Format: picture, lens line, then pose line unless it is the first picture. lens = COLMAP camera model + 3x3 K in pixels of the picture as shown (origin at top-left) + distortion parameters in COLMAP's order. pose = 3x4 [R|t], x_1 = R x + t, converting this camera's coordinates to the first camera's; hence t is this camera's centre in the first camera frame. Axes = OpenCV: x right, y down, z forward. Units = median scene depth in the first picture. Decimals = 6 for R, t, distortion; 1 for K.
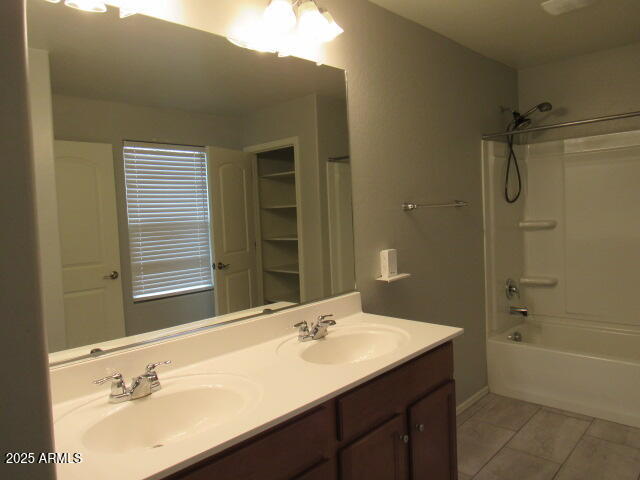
lens RADIAL K [[470.4, 0, 319.2], [0, 470.4, 239.2], [0, 0, 1]] dist [-0.007755, 0.023064]
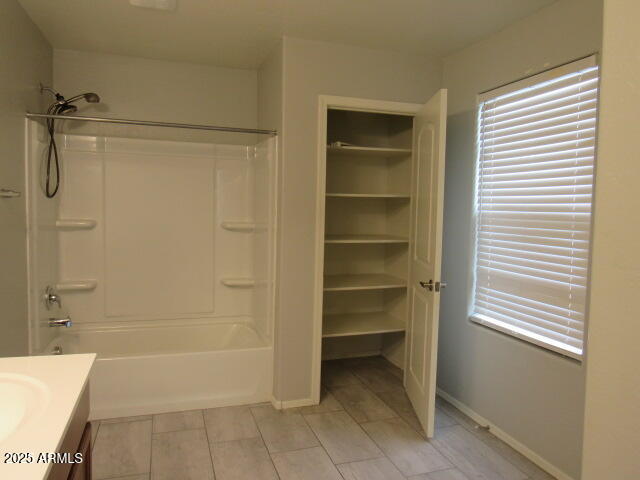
lens RADIAL K [[470.4, 0, 319.2], [0, 470.4, 240.2], [0, 0, 1]] dist [-0.007755, 0.023064]
pose [[0.489969, 0.001169, 0.871739, -0.104469], [0.000044, 0.999999, -0.001366, 0.001503], [-0.871740, 0.000707, 0.489968, 0.149070]]
